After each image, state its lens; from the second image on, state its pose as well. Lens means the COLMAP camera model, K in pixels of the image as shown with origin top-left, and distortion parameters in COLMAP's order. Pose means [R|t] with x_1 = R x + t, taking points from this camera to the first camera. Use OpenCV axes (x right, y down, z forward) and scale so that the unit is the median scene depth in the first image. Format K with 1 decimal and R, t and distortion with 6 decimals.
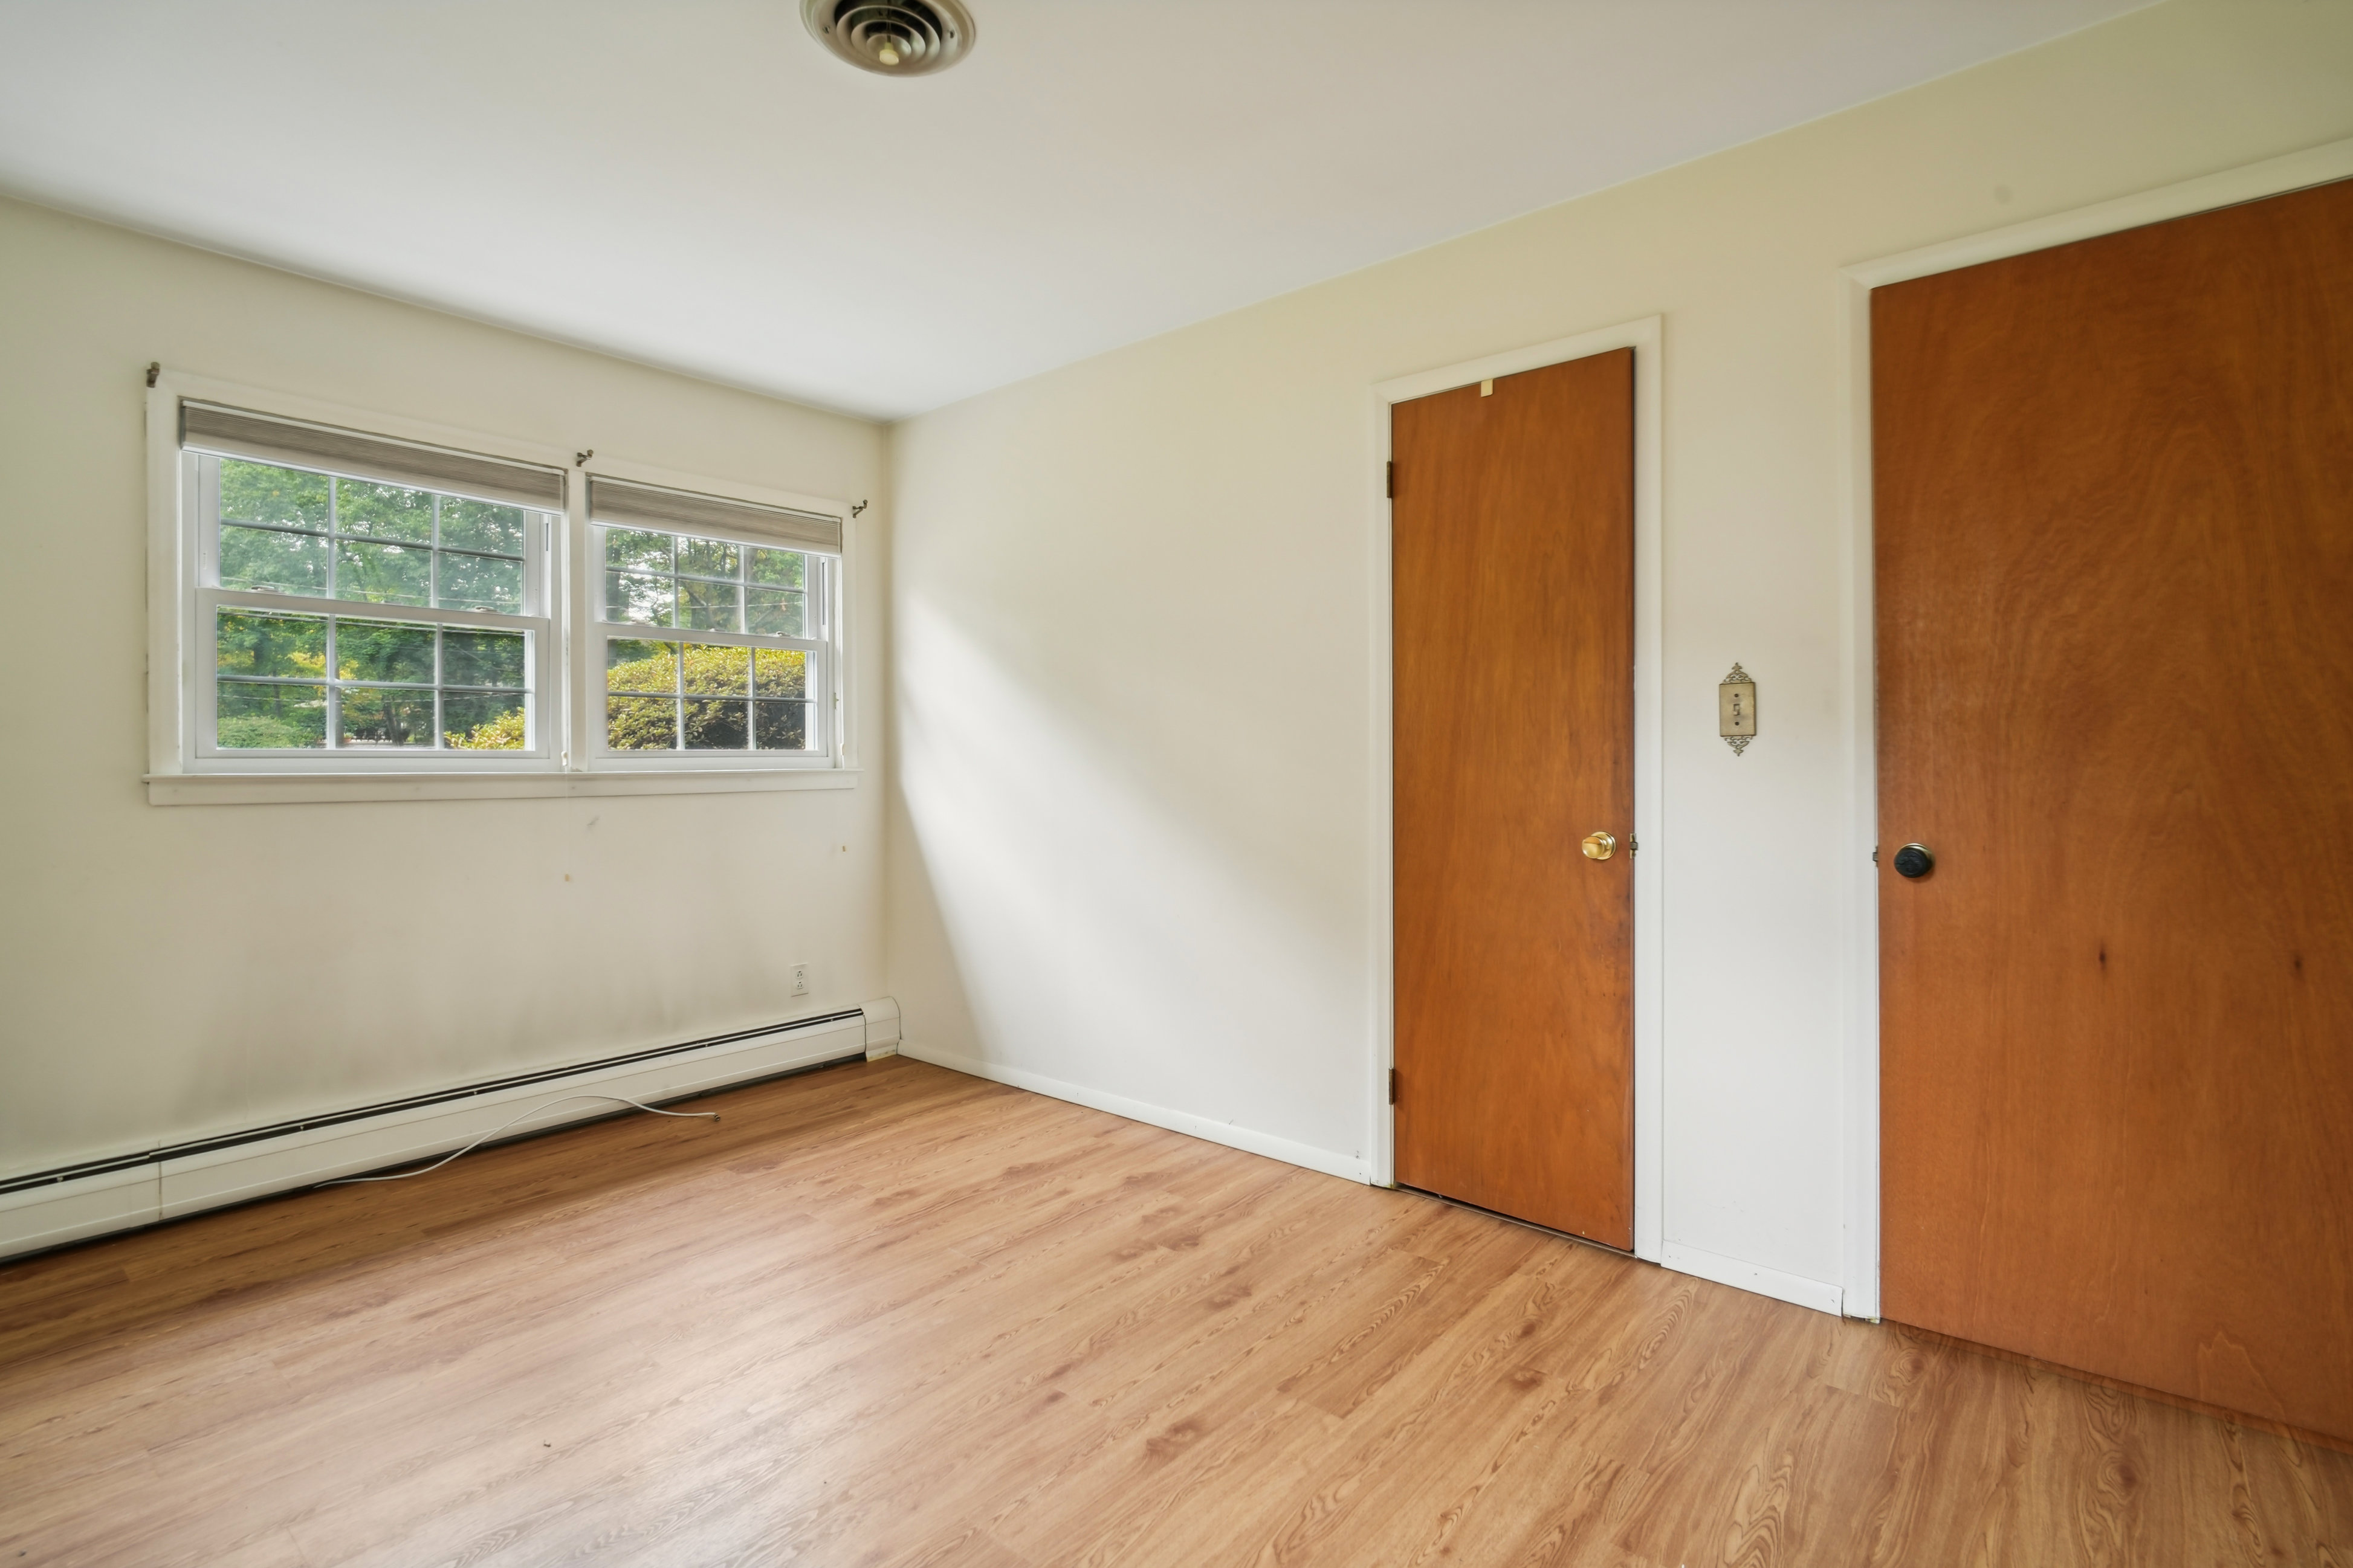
lens RADIAL K [[1125.0, 0, 1173.0], [0, 1125.0, 754.0], [0, 0, 1]] dist [-0.001171, 0.001571]
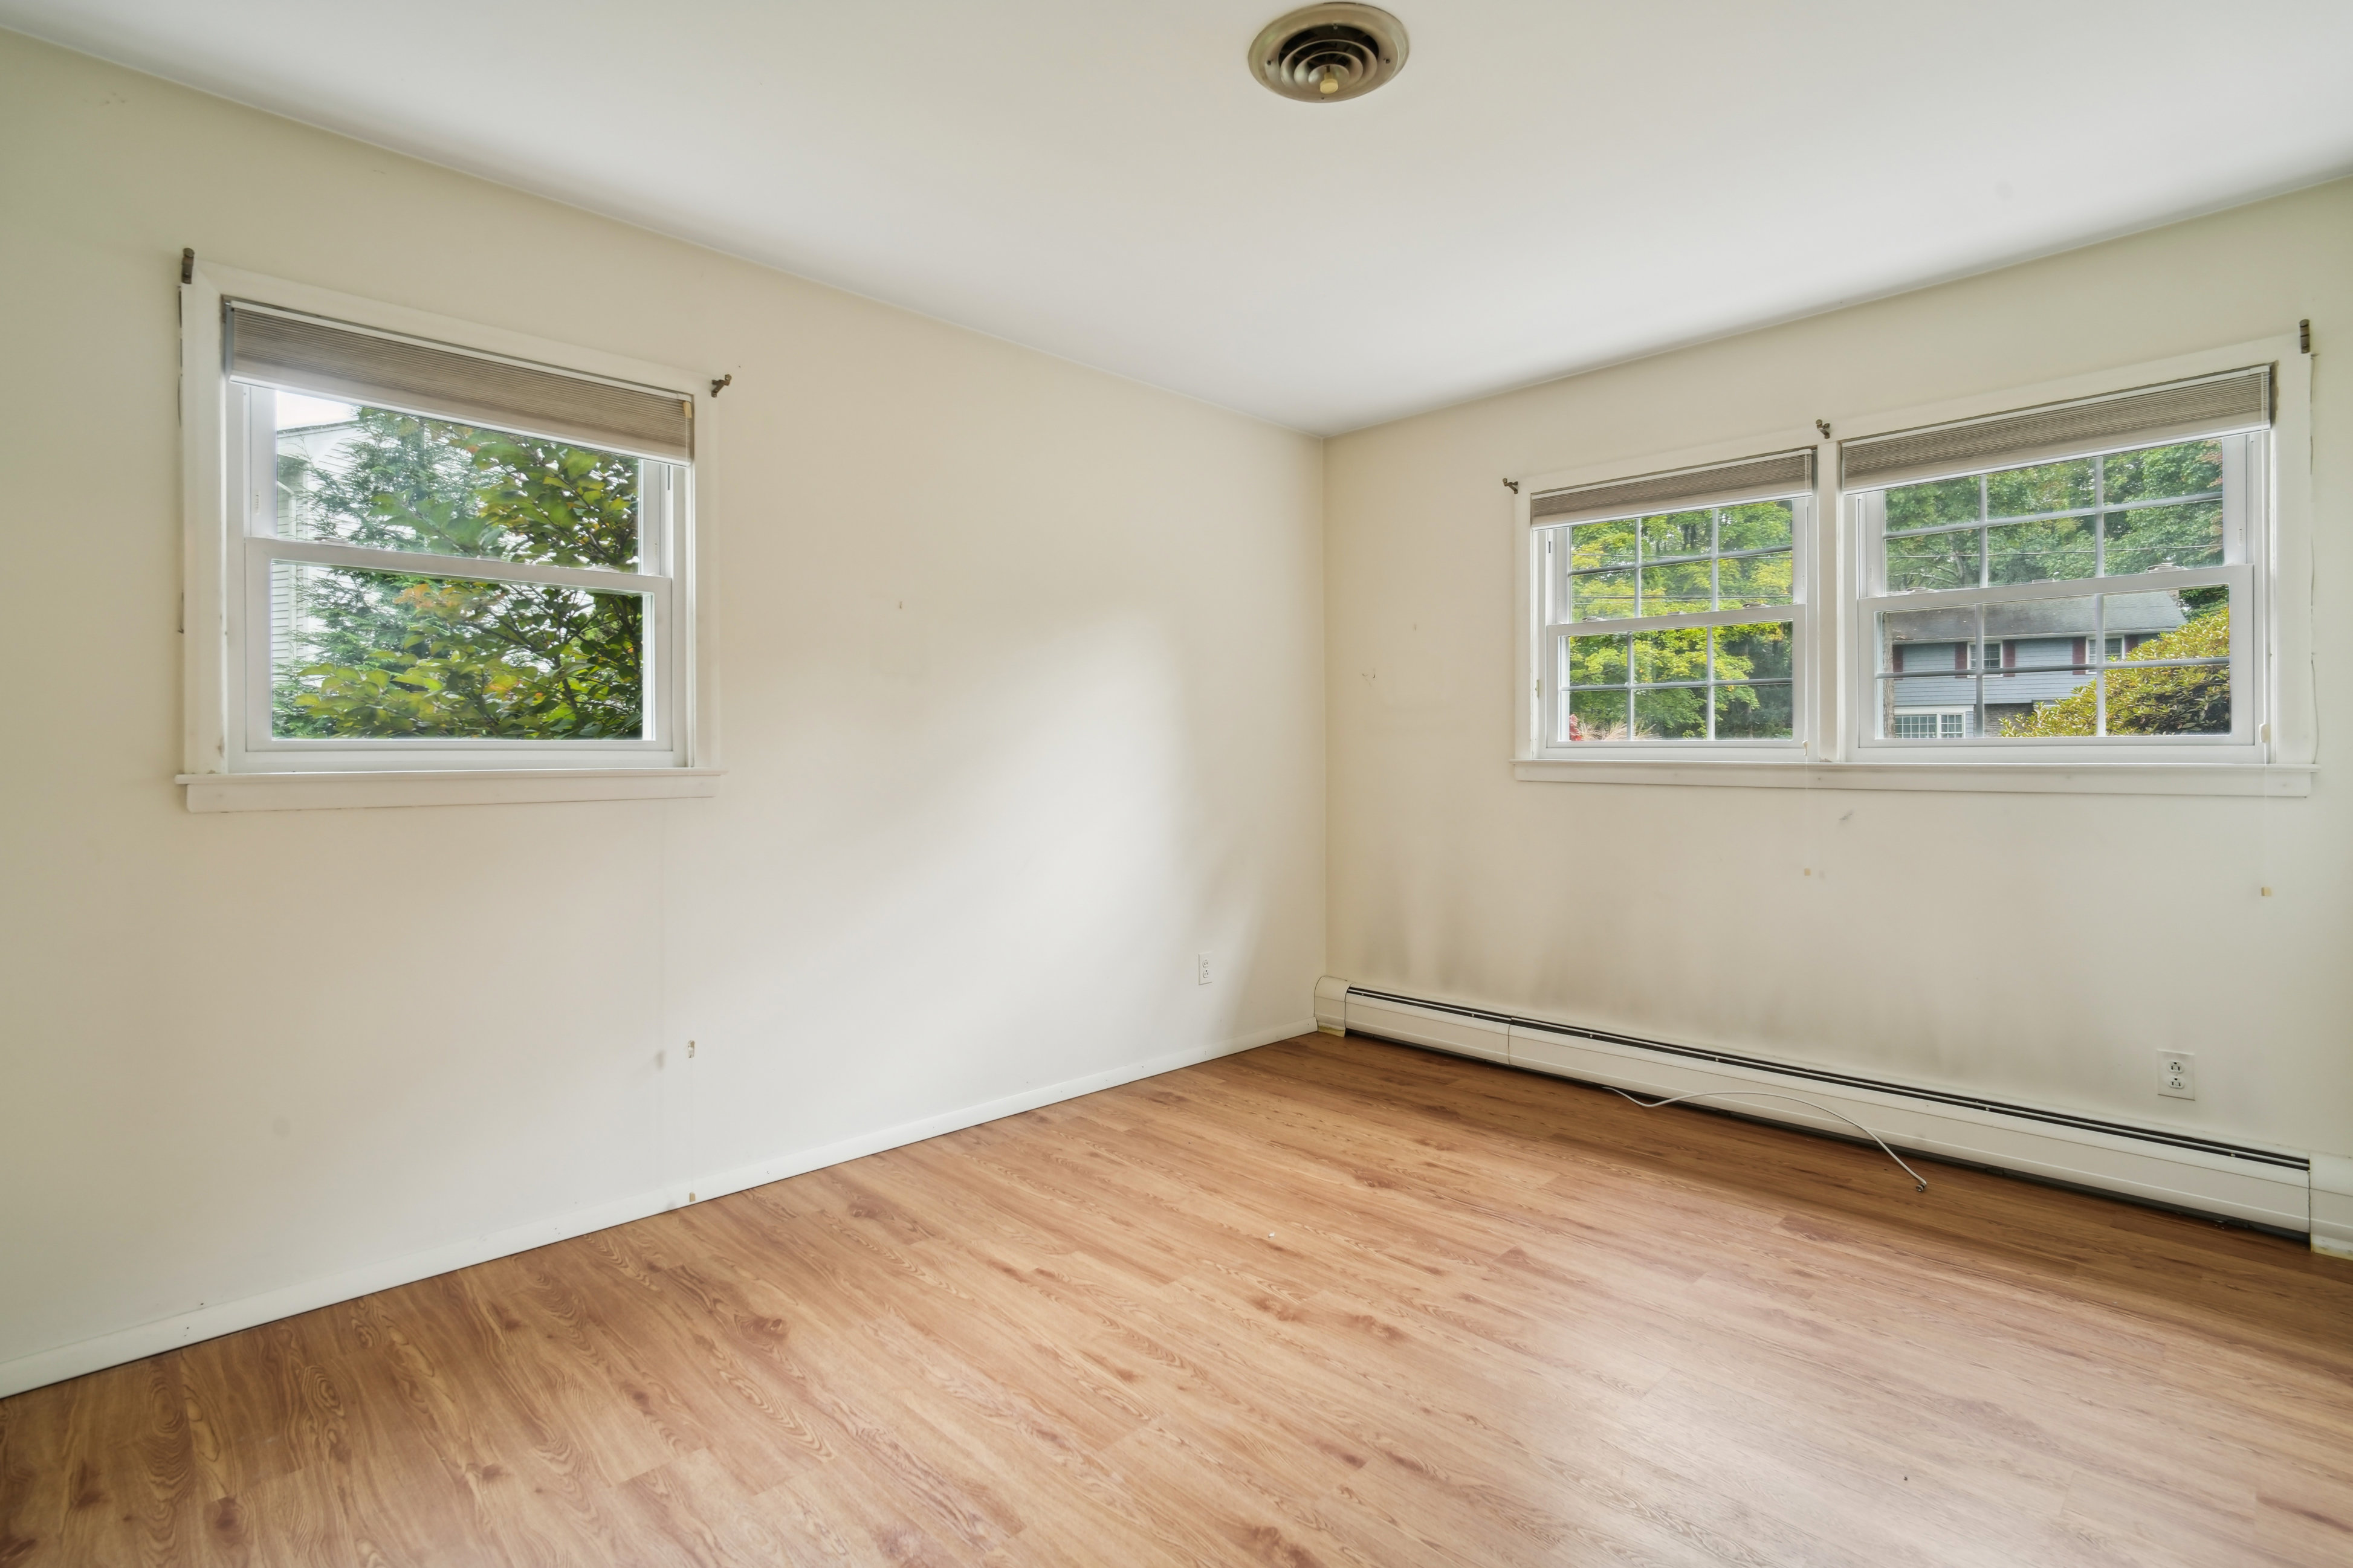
lens RADIAL K [[1125.0, 0, 1173.0], [0, 1125.0, 754.0], [0, 0, 1]] dist [-0.001171, 0.001571]
pose [[-0.082582, 0.006235, -0.996565, 0.519975], [0.005898, 0.999966, 0.005768, -0.000068], [0.996567, -0.005402, -0.082616, 0.605490]]
